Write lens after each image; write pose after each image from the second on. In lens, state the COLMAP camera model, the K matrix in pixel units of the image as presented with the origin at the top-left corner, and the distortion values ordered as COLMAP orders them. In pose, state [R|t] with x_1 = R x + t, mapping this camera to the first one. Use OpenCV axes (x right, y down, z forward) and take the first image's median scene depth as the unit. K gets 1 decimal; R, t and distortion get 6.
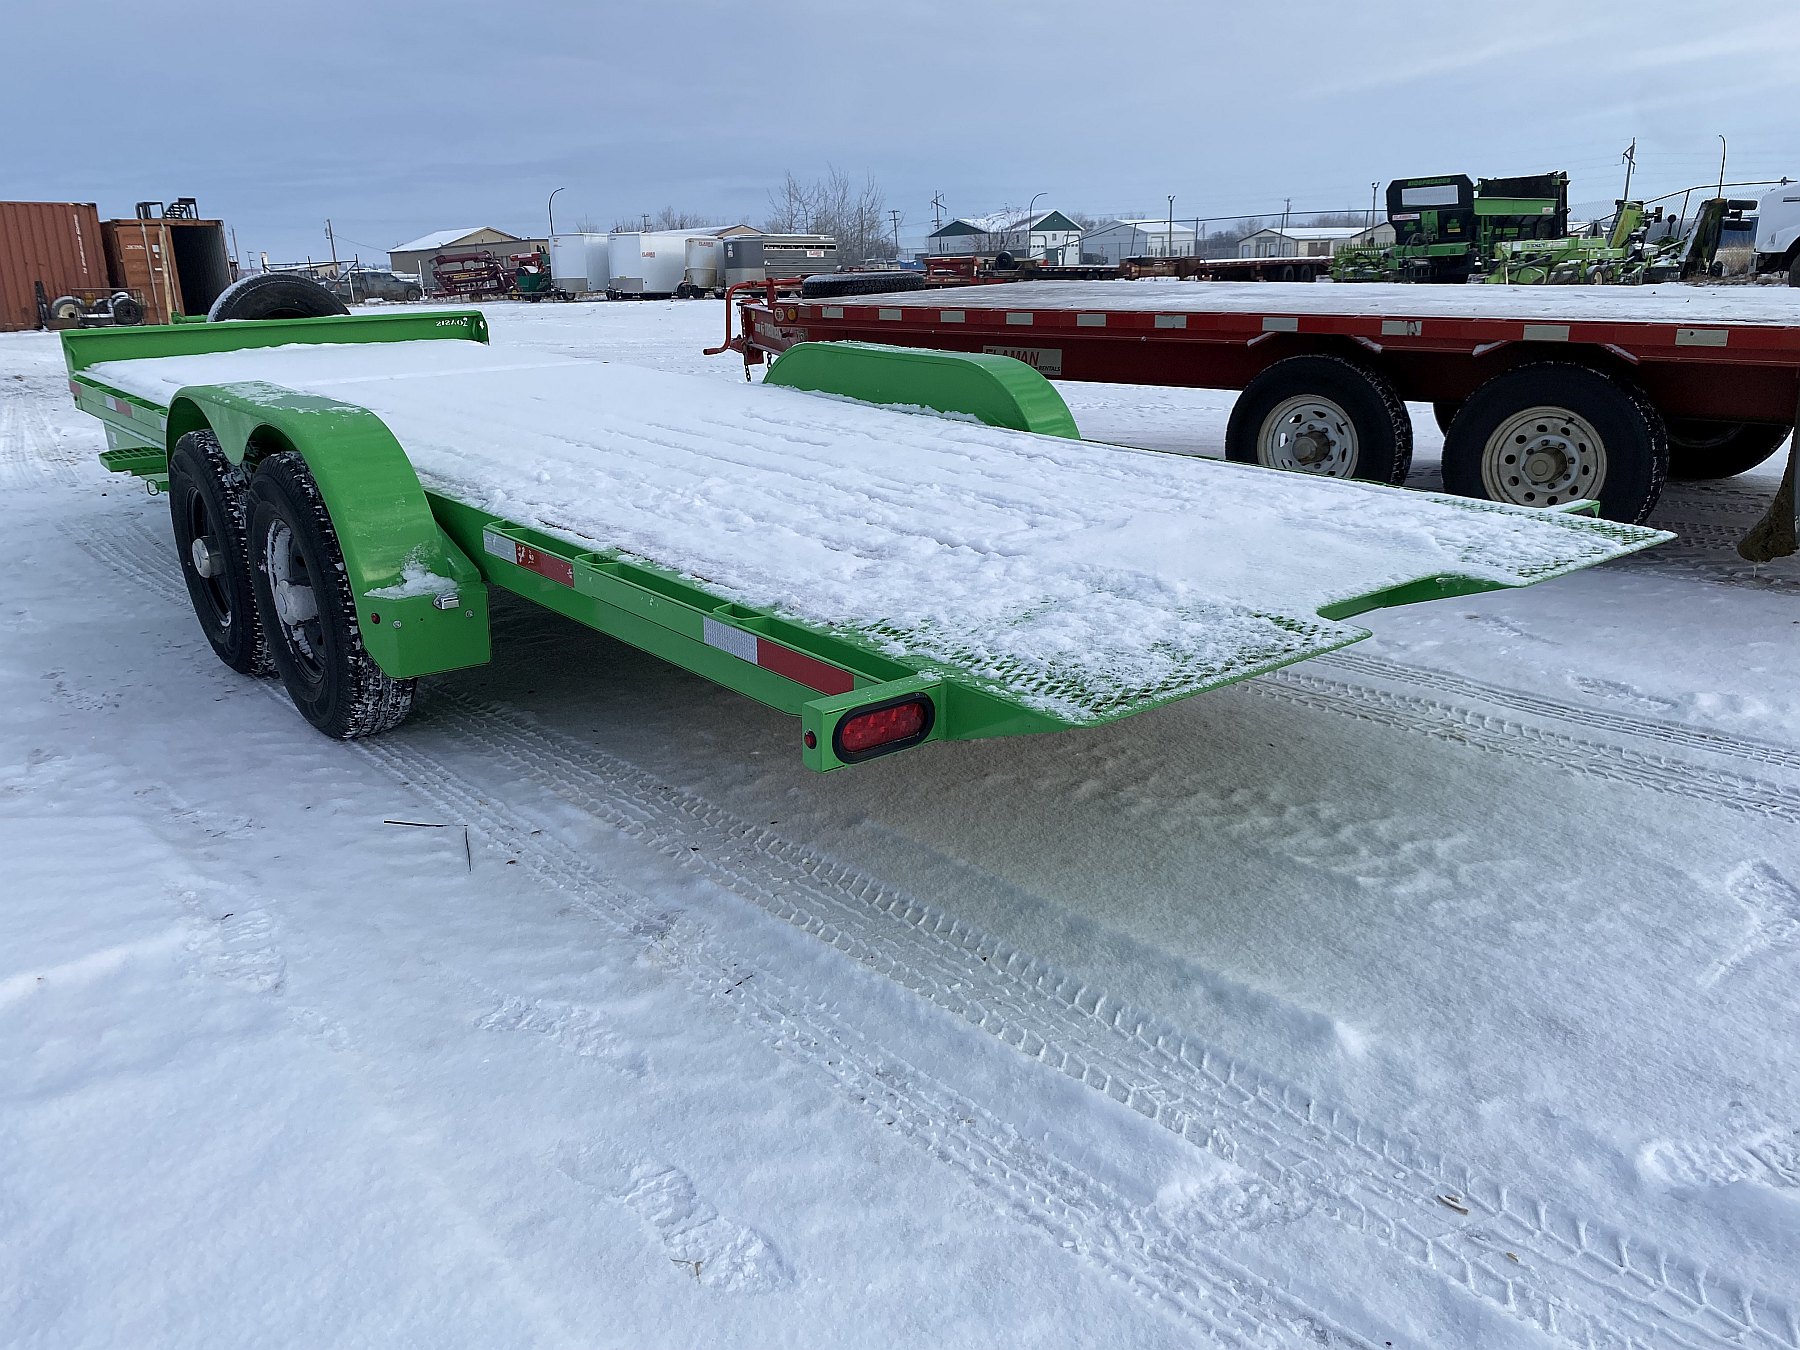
lens RADIAL K [[1393.0, 0, 918.4], [0, 1393.0, 670.5], [0, 0, 1]] dist [0.043739, -0.068257]
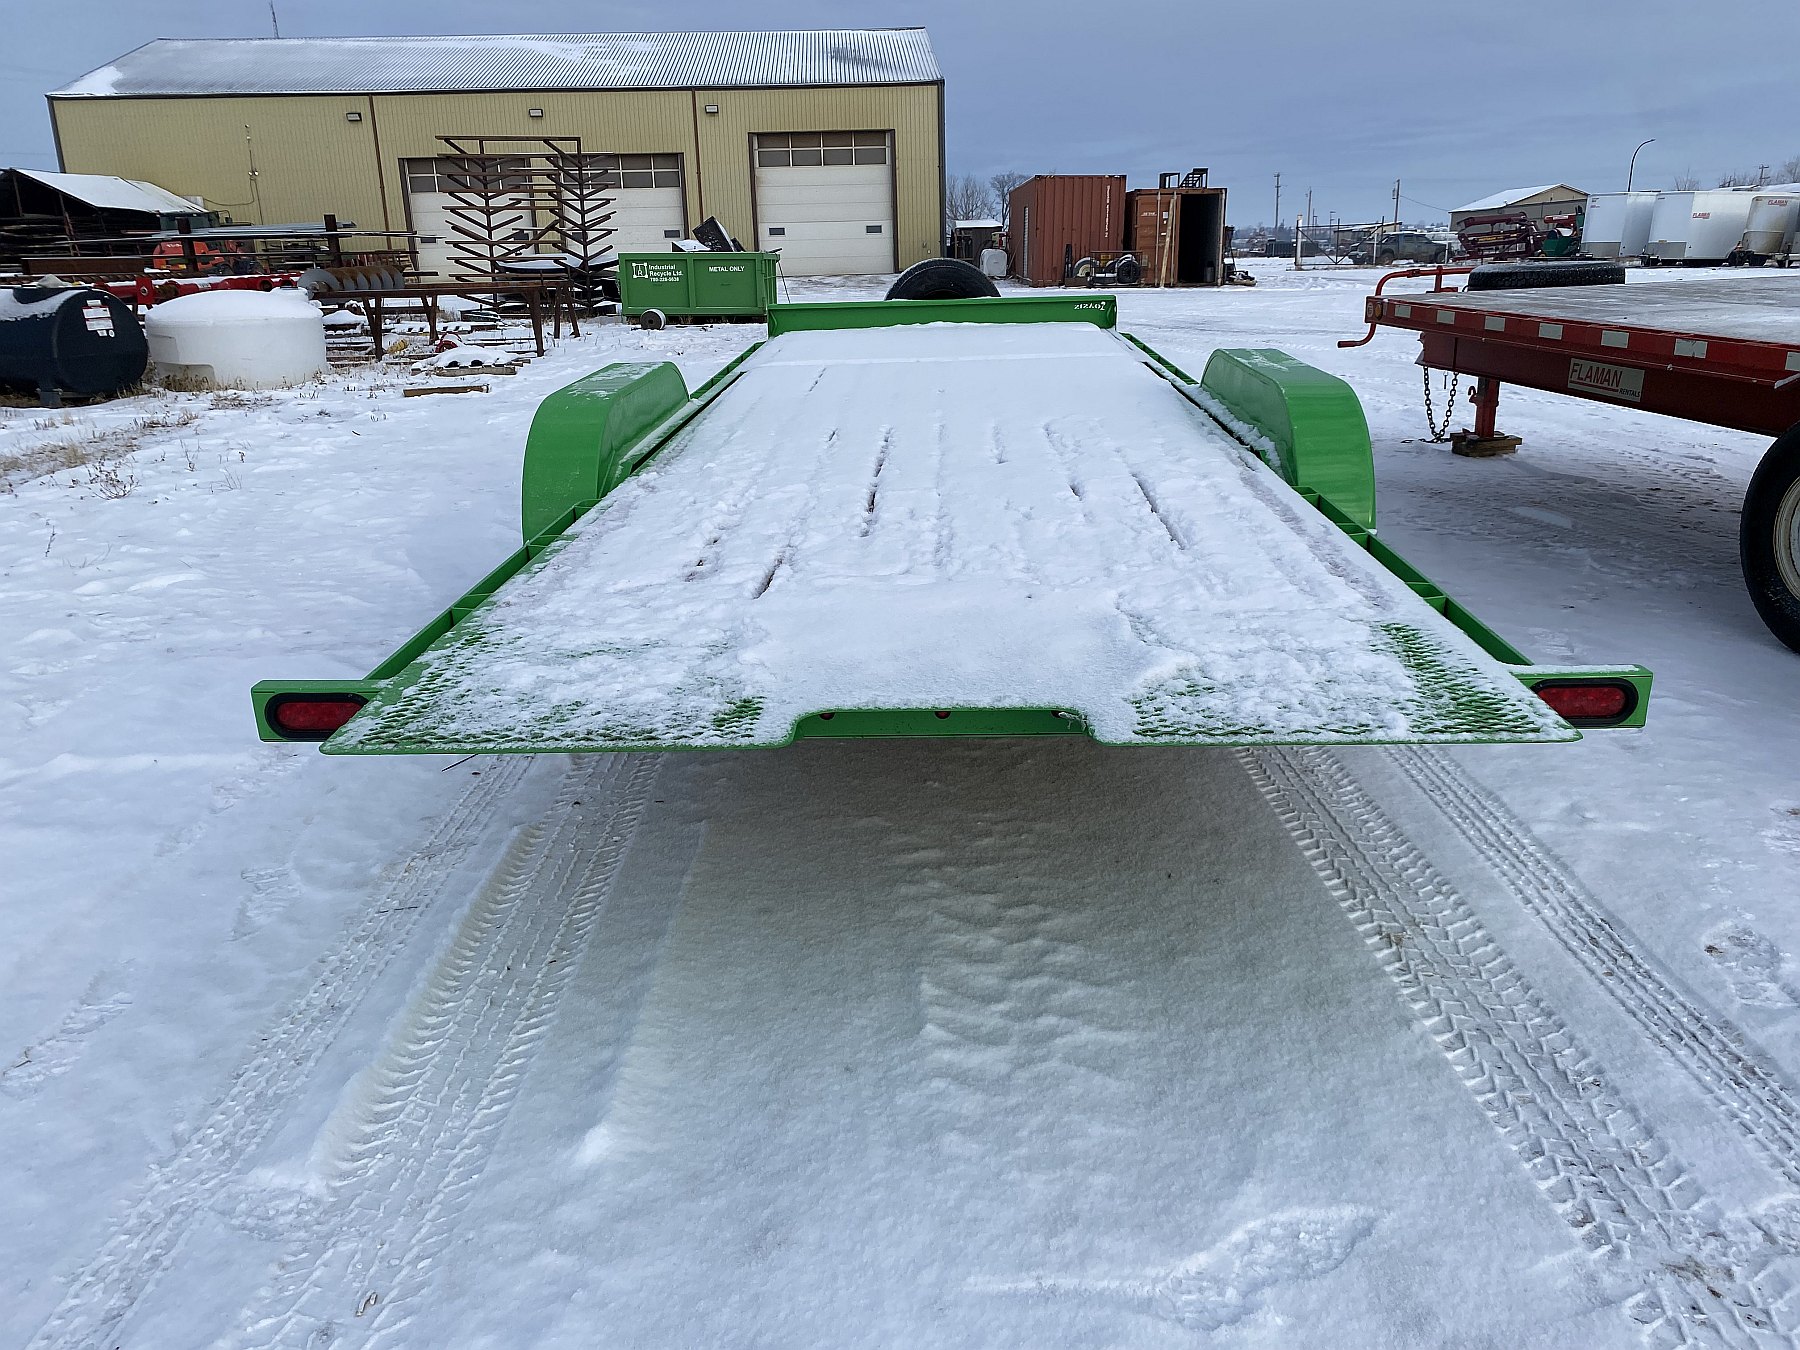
lens RADIAL K [[1393.0, 0, 918.4], [0, 1393.0, 670.5], [0, 0, 1]] dist [0.043739, -0.068257]
pose [[0.749788, 0.203658, -0.629556, 0.753376], [-0.185852, 0.977972, 0.095024, -0.140015], [0.635041, 0.045756, 0.771122, 0.288149]]
